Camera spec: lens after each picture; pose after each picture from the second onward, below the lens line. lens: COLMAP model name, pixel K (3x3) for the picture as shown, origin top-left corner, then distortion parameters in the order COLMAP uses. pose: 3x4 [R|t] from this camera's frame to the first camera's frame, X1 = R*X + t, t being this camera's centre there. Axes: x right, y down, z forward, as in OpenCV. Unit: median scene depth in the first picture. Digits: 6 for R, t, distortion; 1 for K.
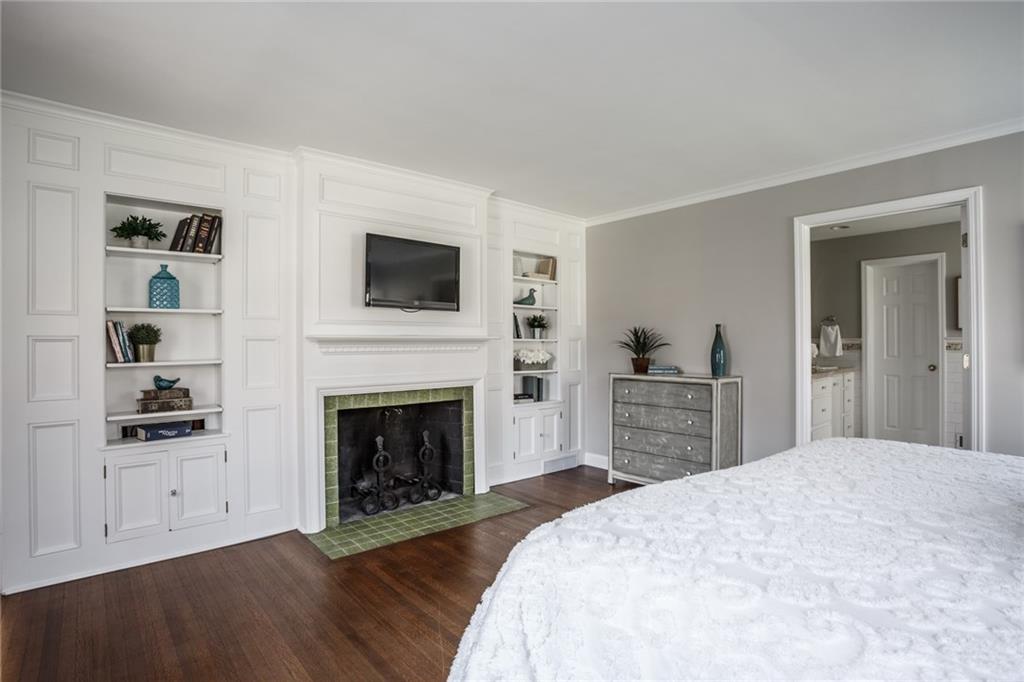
lens RADIAL K [[527.5, 0, 512.0], [0, 527.5, 341.0], [0, 0, 1]] dist [-0.088264, 0.054549]
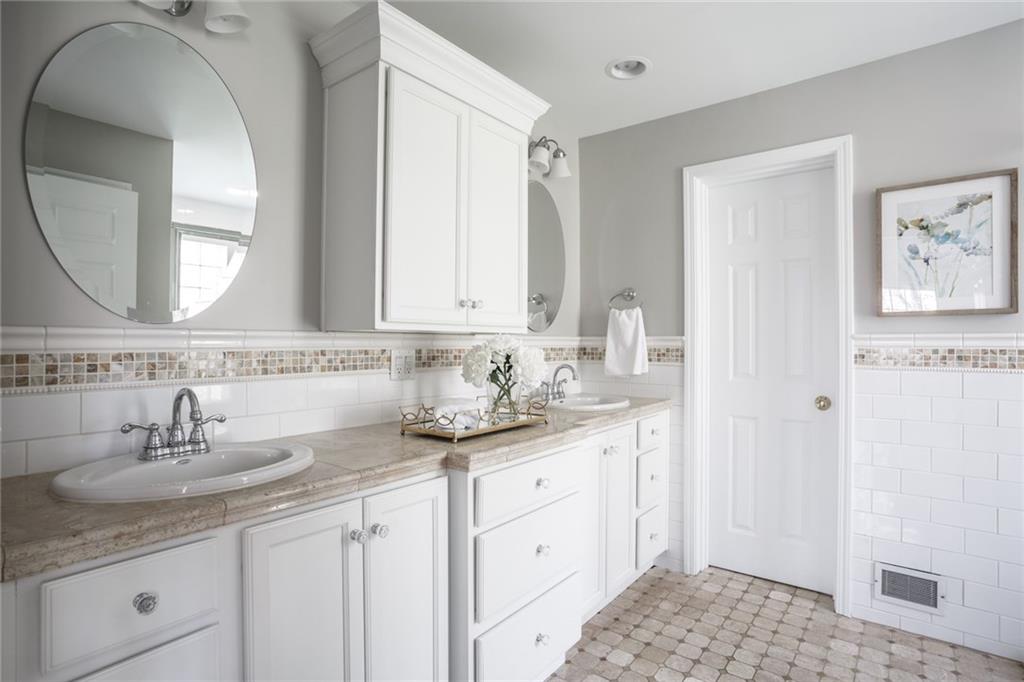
lens RADIAL K [[527.5, 0, 512.0], [0, 527.5, 341.0], [0, 0, 1]] dist [-0.088264, 0.054549]
pose [[0.978116, 0.003934, 0.208023, 0.436145], [-0.003900, 0.999992, -0.000572, 0.000058], [-0.208024, -0.000252, 0.978124, 0.577431]]
